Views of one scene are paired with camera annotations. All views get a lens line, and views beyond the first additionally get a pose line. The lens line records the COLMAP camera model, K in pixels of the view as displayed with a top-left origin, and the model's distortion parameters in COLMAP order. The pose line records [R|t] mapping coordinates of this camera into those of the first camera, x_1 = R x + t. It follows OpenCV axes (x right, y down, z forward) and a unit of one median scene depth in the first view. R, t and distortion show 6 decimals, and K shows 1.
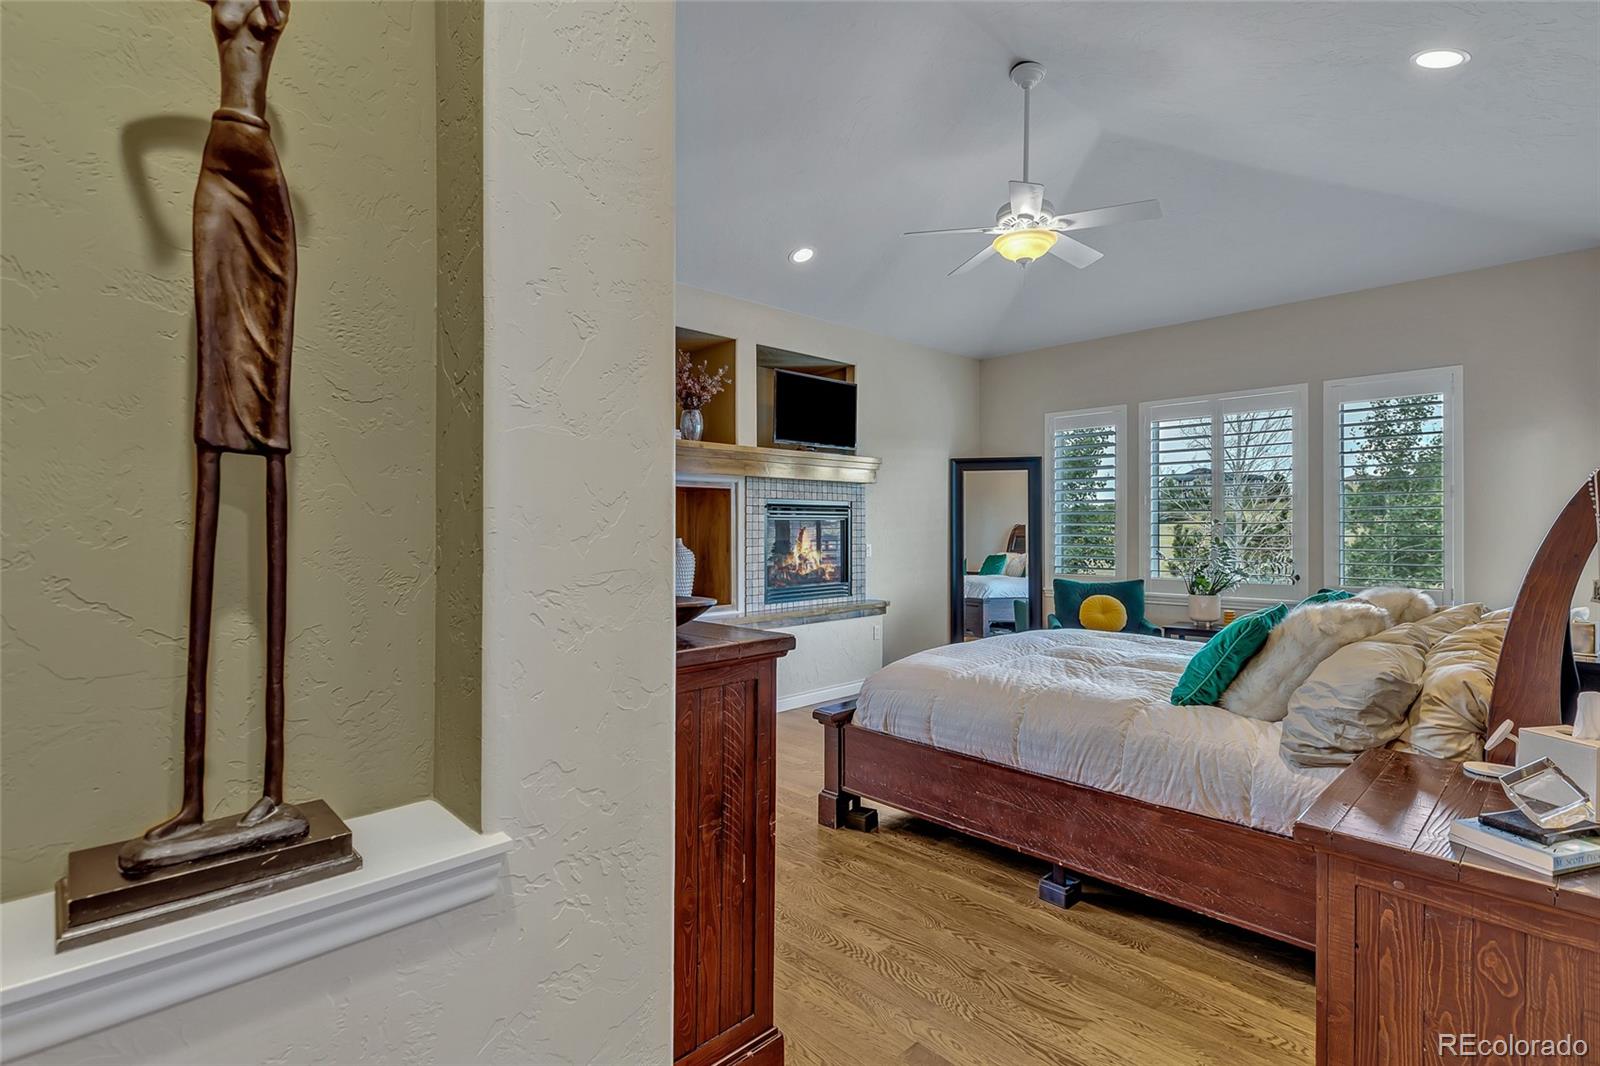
lens RADIAL K [[752.4, 0, 796.7], [0, 752.4, 519.2], [0, 0, 1]] dist [0.003325, 0.000201]
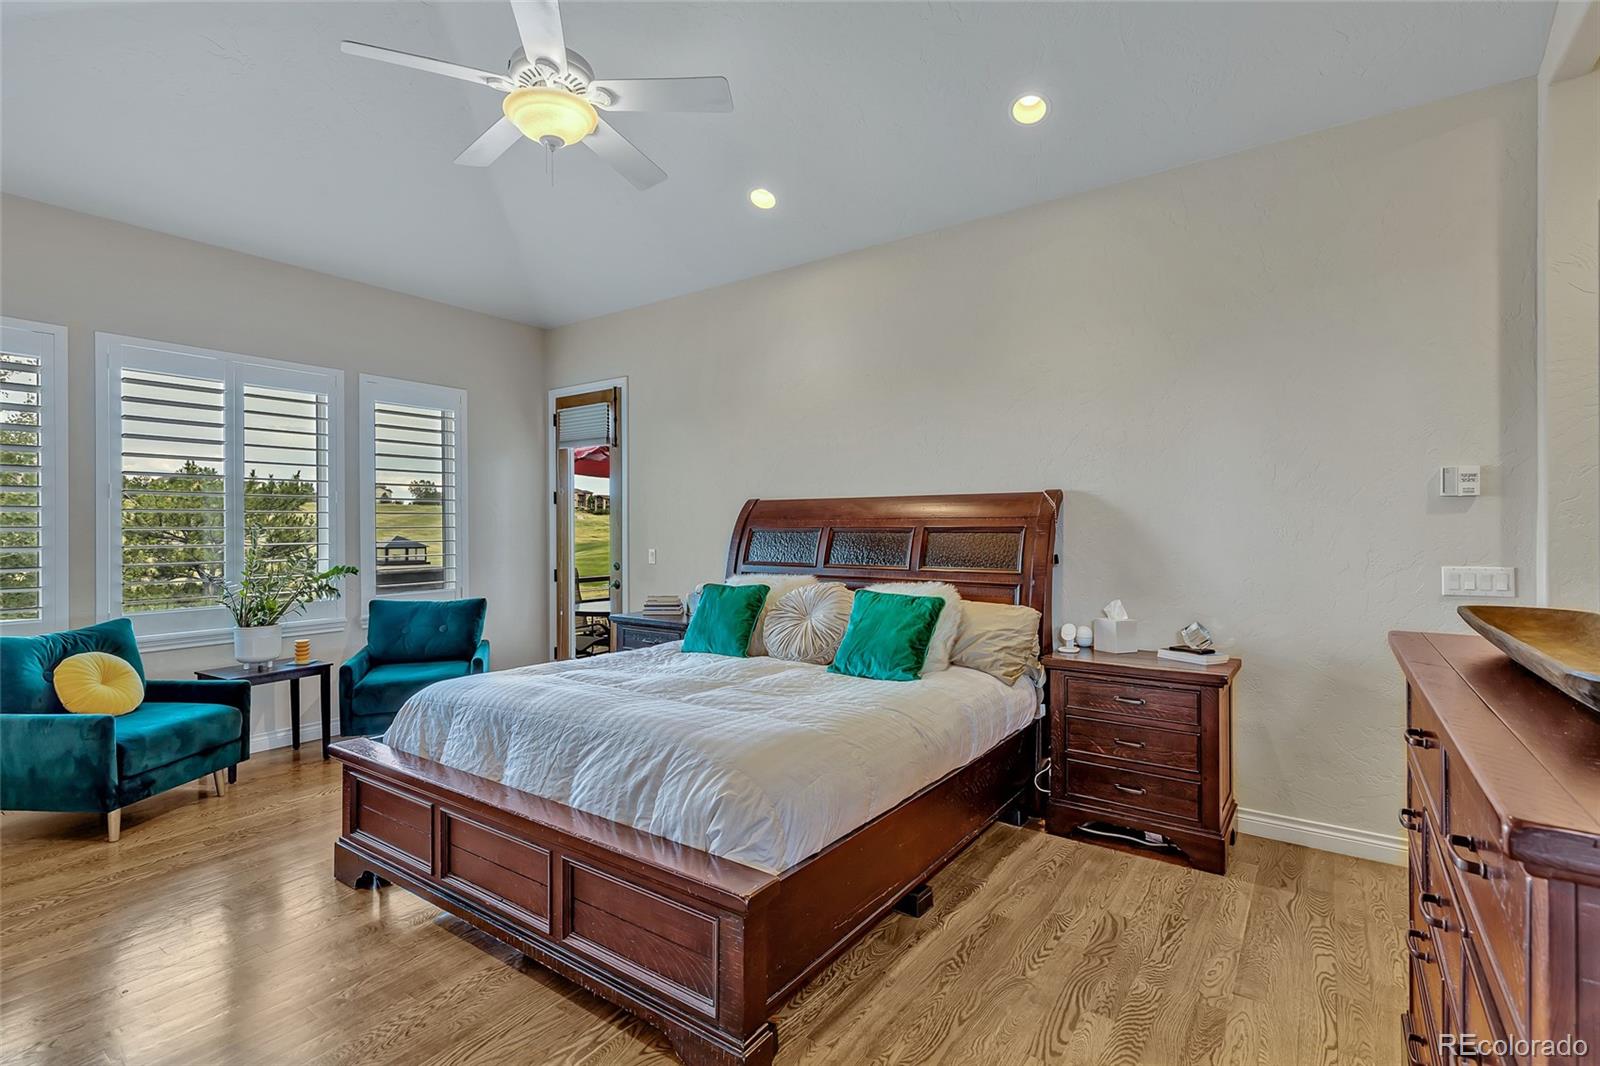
lens RADIAL K [[752.4, 0, 796.7], [0, 752.4, 519.2], [0, 0, 1]] dist [0.003325, 0.000201]
pose [[-0.171179, 0.013398, 0.985149, -0.316985], [-0.002305, 0.999899, -0.013999, 0.006515], [-0.985237, -0.004667, -0.171131, 0.701172]]
